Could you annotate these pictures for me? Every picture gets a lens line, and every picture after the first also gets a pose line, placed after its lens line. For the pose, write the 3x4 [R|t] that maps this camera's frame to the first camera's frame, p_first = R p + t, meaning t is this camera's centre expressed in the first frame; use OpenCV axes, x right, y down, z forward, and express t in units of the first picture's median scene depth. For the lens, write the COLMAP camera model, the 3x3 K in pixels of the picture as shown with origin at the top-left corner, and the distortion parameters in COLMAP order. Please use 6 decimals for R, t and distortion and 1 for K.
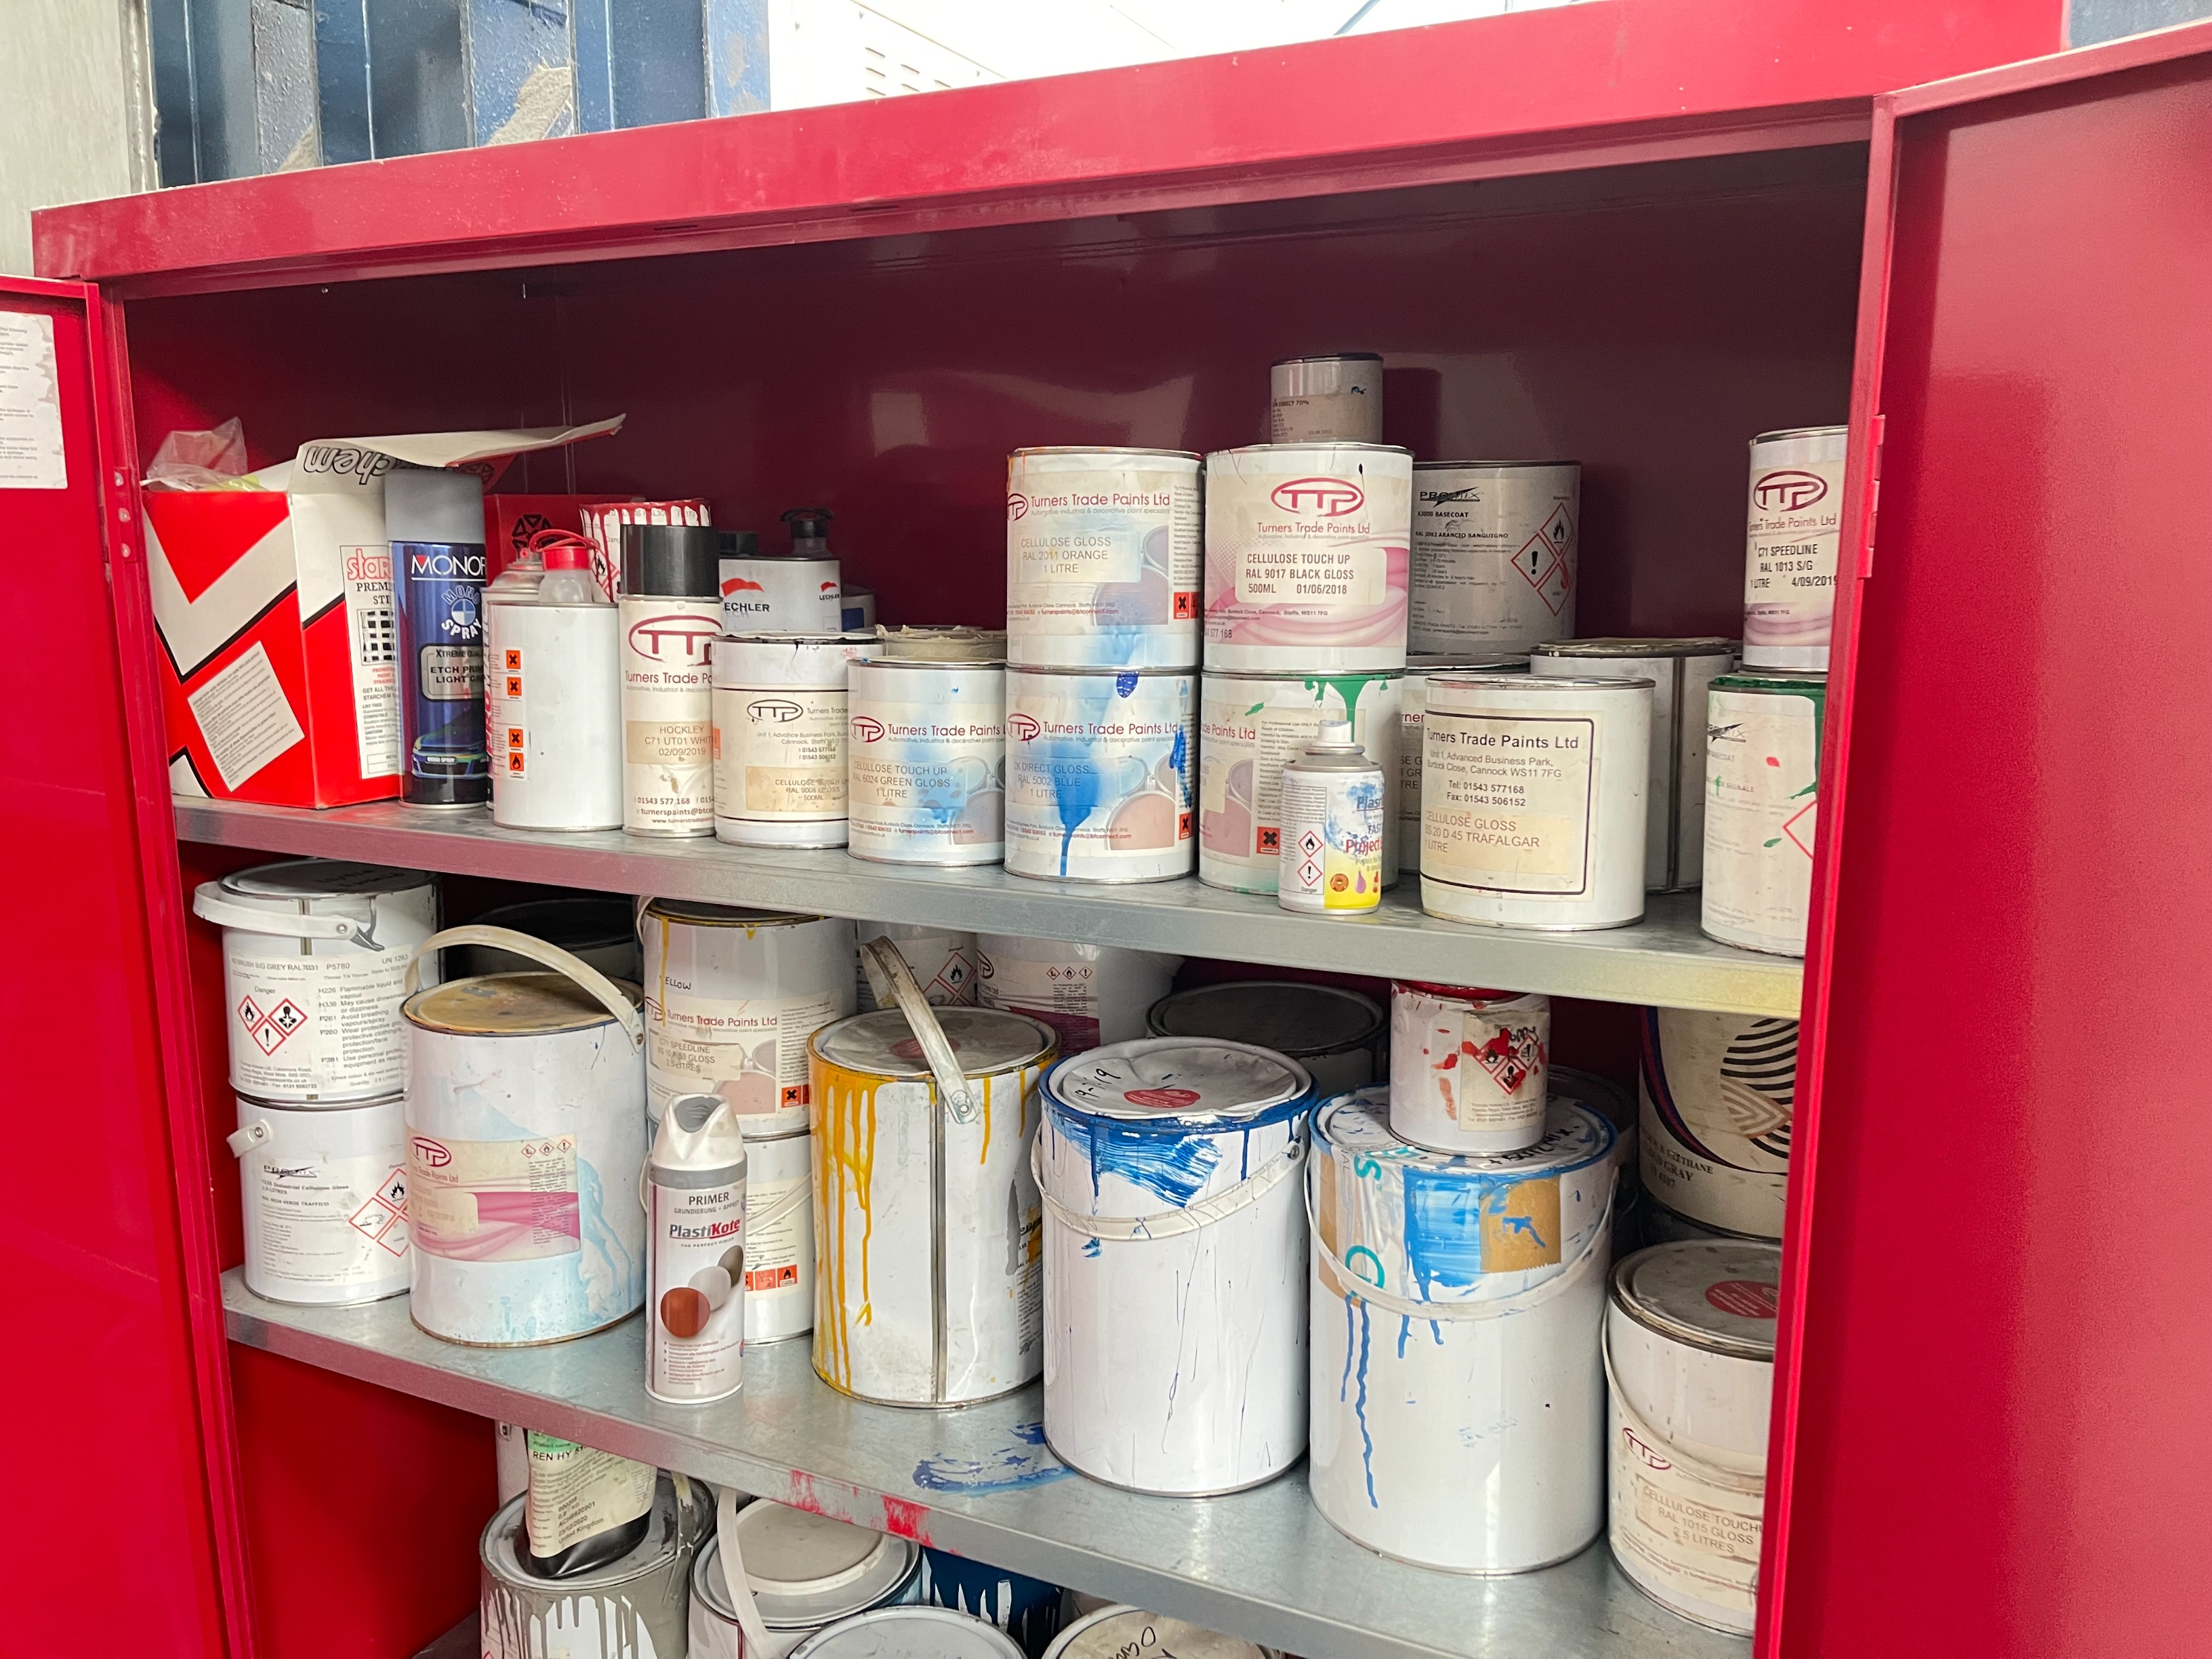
lens RADIAL K [[1677.7, 0, 1103.8], [0, 1677.7, 865.0], [0, 0, 1]] dist [0.038131, -0.002607]
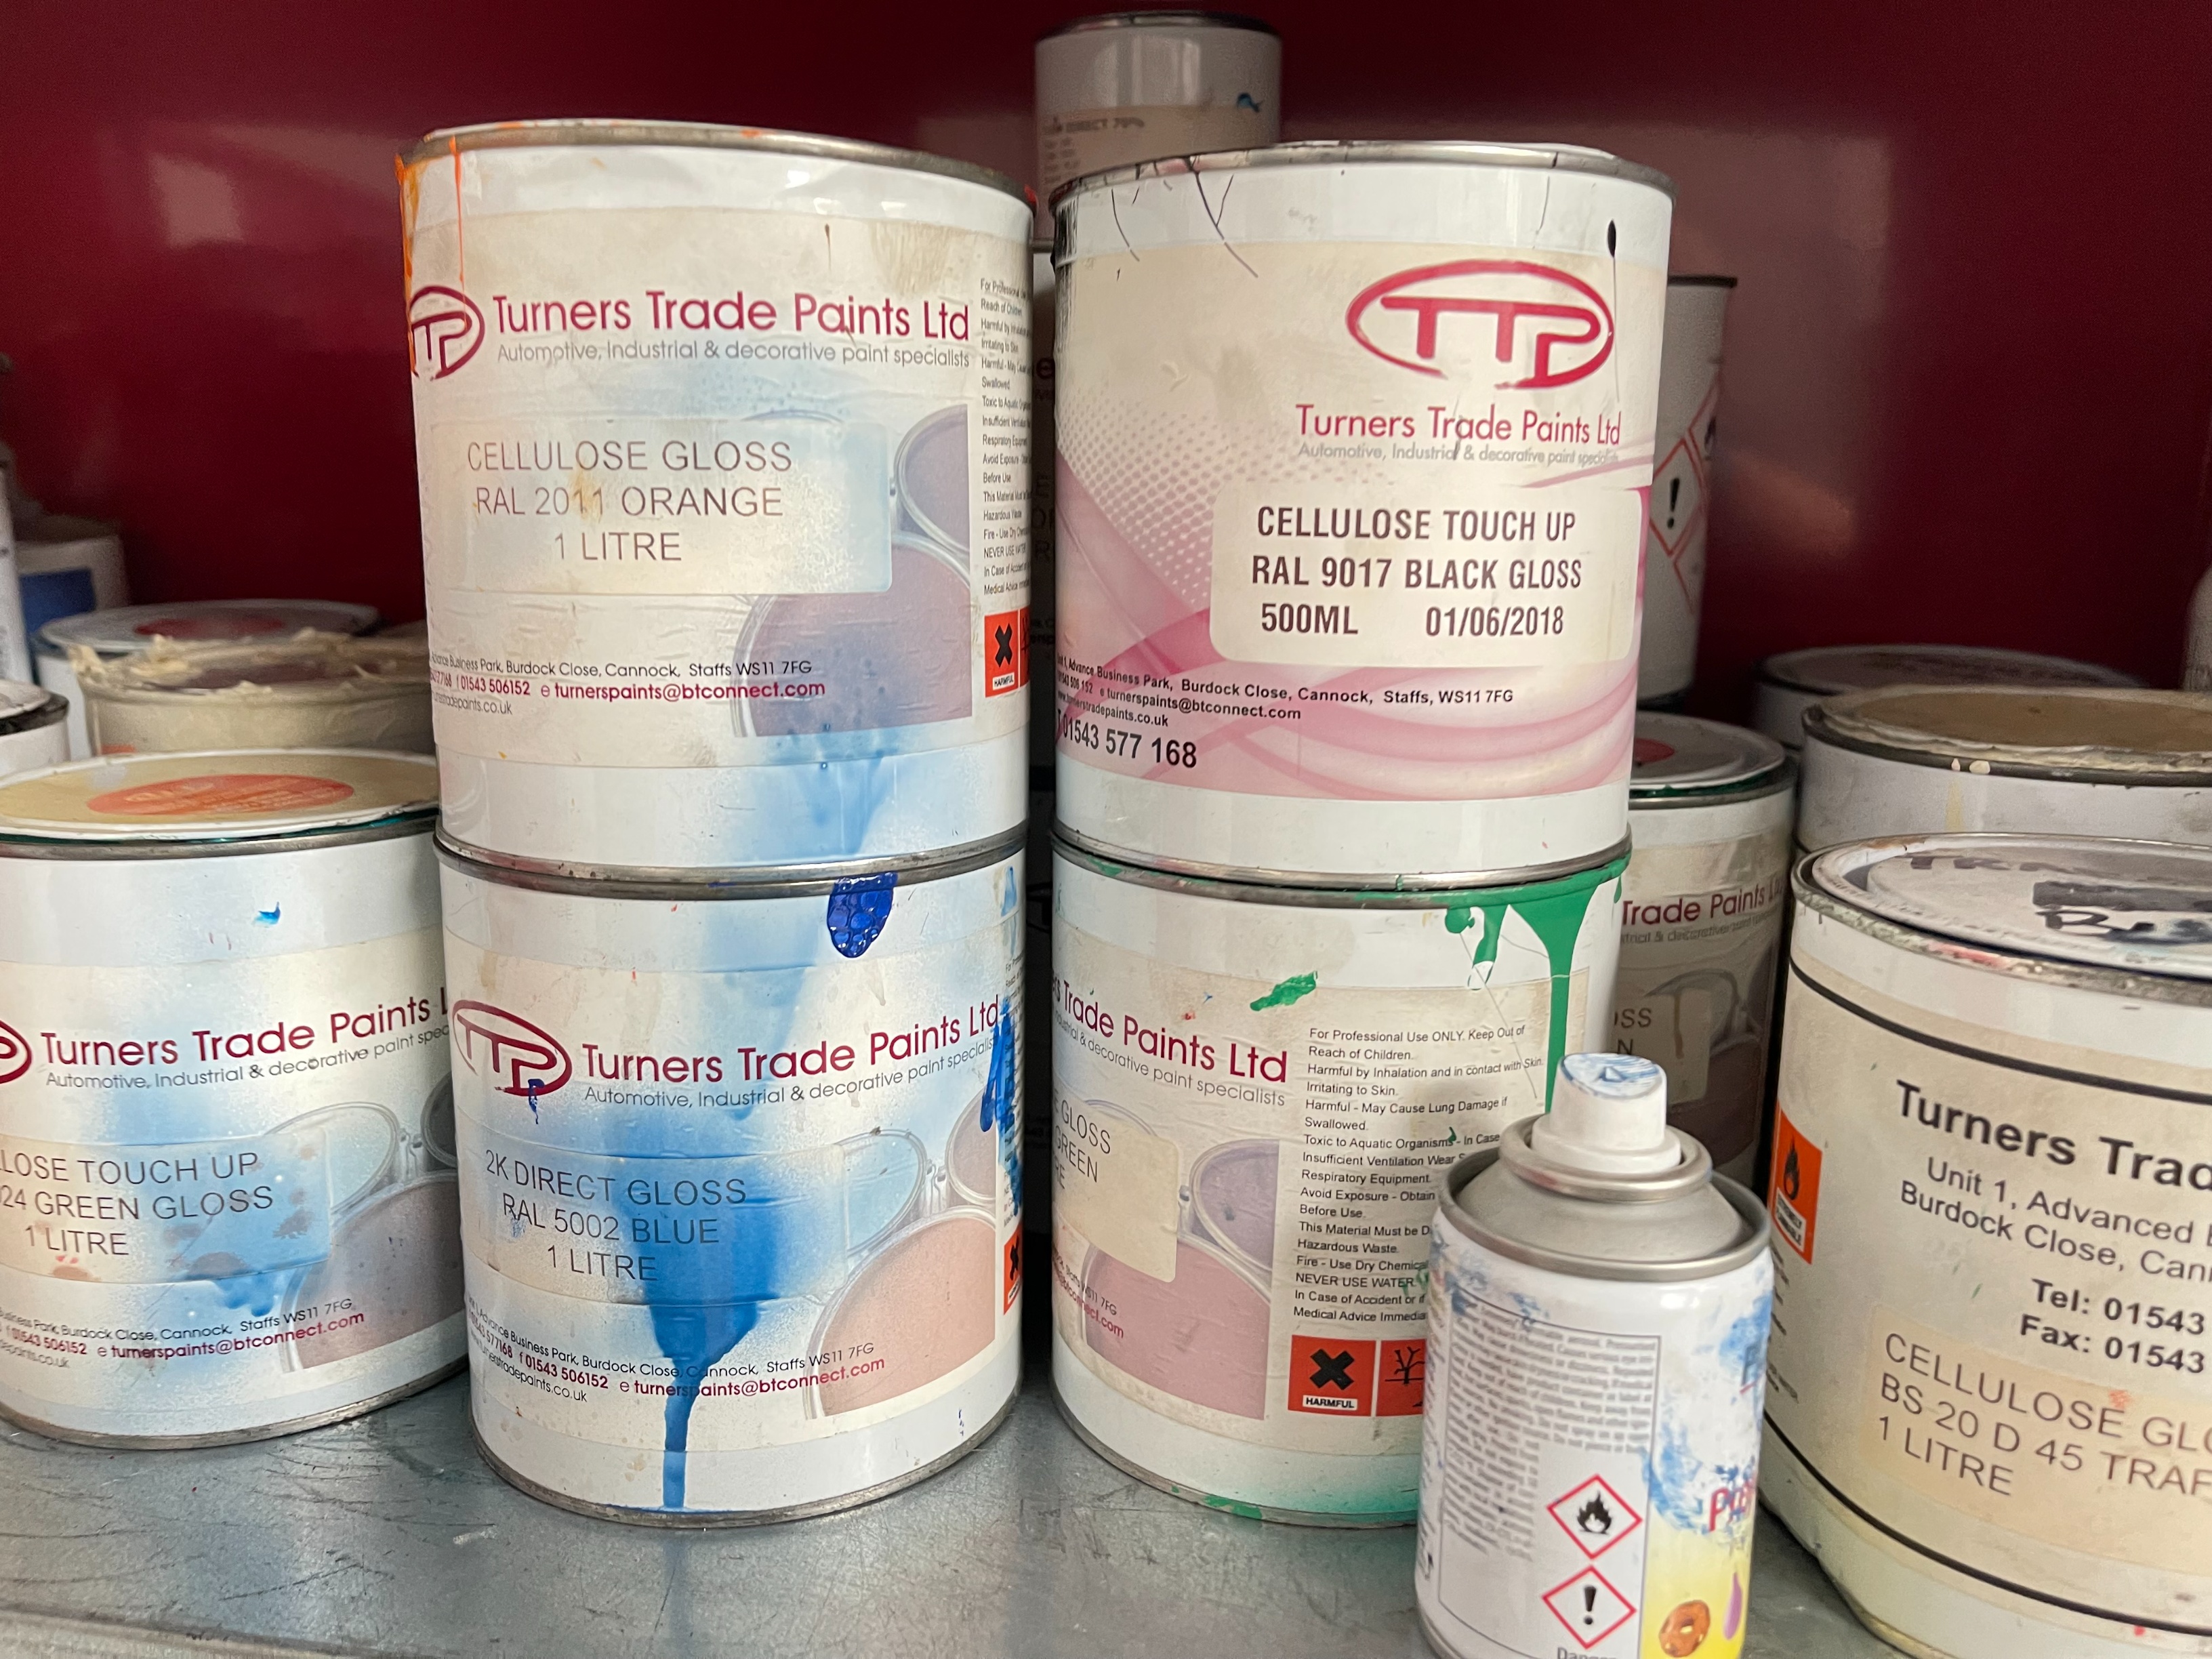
lens RADIAL K [[1659.9, 0, 1110.7], [0, 1659.9, 823.4], [0, 0, 1]] dist [0.051215, -0.082098]
pose [[0.948813, -0.058242, 0.310422, -0.037252], [0.042284, 0.997427, 0.057897, -0.141611], [-0.312995, -0.041807, 0.948834, 0.695109]]
